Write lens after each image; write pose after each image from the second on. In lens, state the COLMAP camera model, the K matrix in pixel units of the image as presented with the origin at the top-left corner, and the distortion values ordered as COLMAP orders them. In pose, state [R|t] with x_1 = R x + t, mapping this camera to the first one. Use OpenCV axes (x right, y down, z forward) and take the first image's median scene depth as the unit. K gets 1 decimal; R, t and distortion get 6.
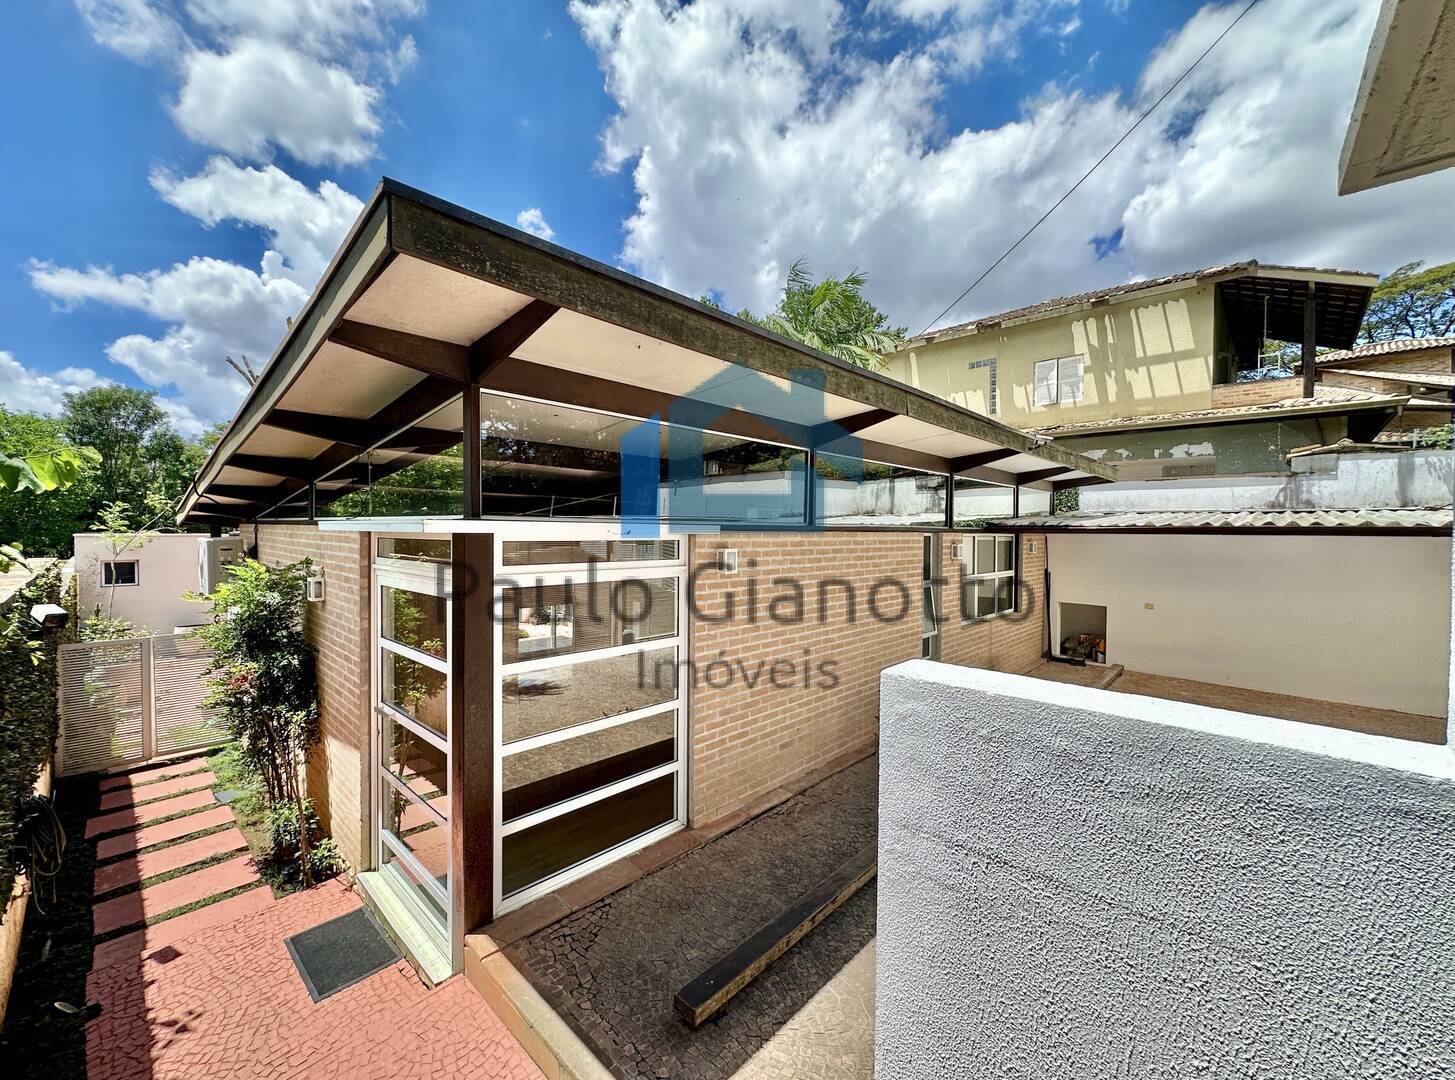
lens RADIAL K [[582.1, 0, 738.1], [0, 582.1, 542.6], [0, 0, 1]] dist [-0.005489, 0.001447]
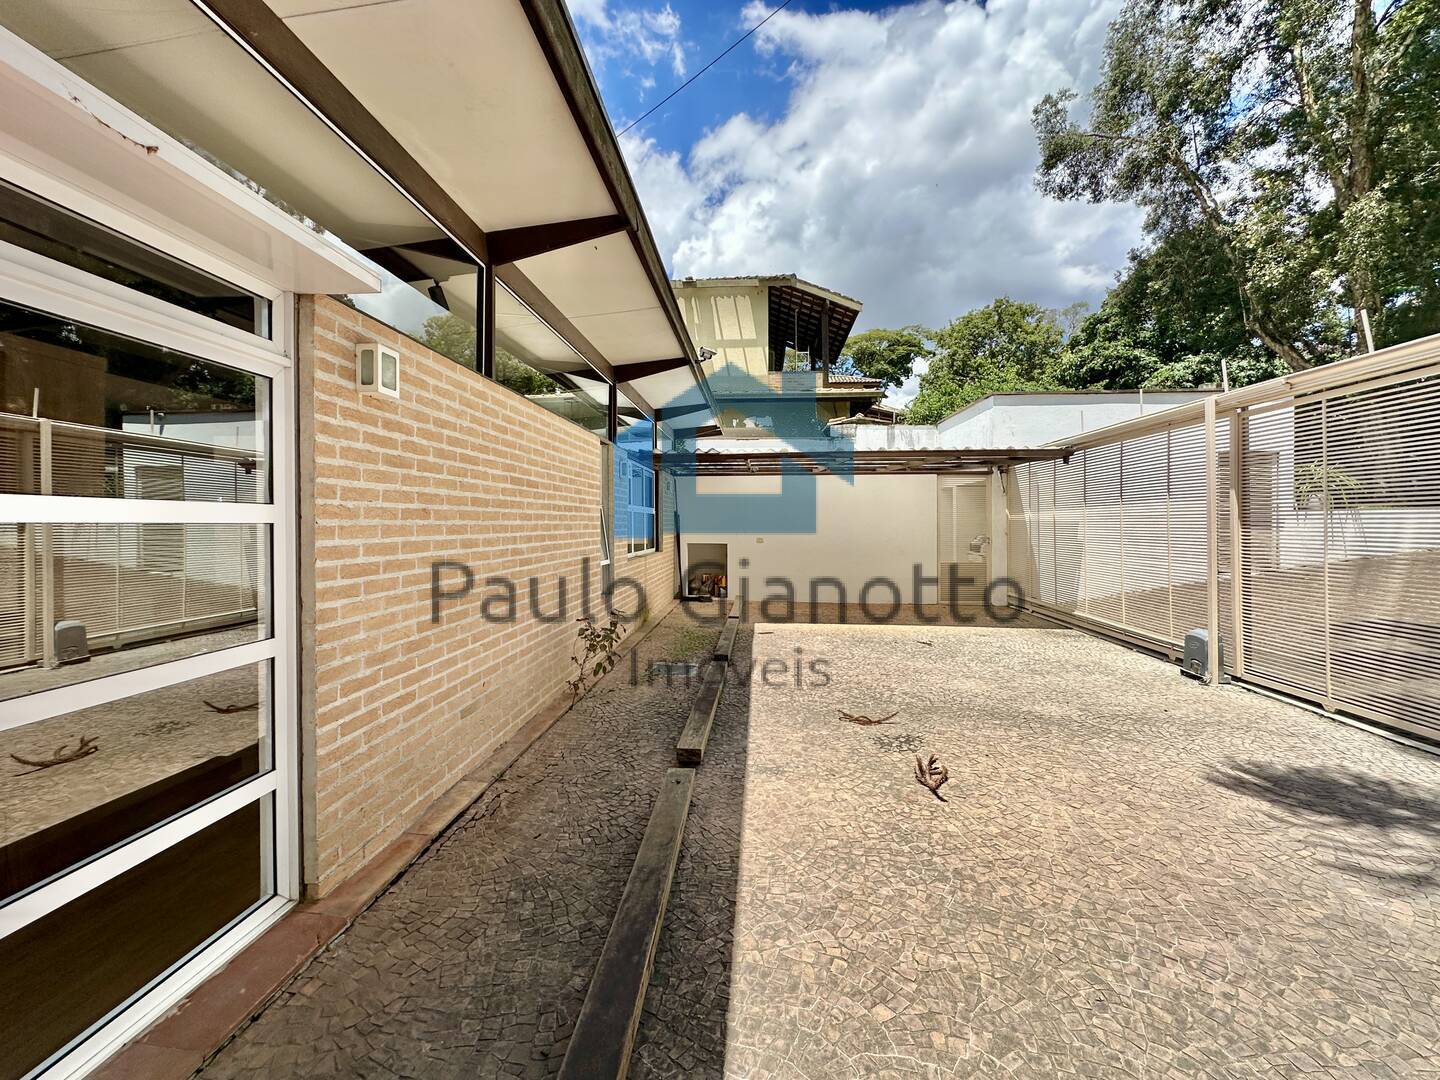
lens RADIAL K [[576.1, 0, 711.5], [0, 576.1, 526.7], [0, 0, 1]] dist [-0.005489, 0.001447]
pose [[0.780866, -0.014884, 0.624521, -0.105534], [0.025654, 0.999637, -0.008253, 0.174848], [-0.624171, 0.022466, 0.780964, 0.375267]]
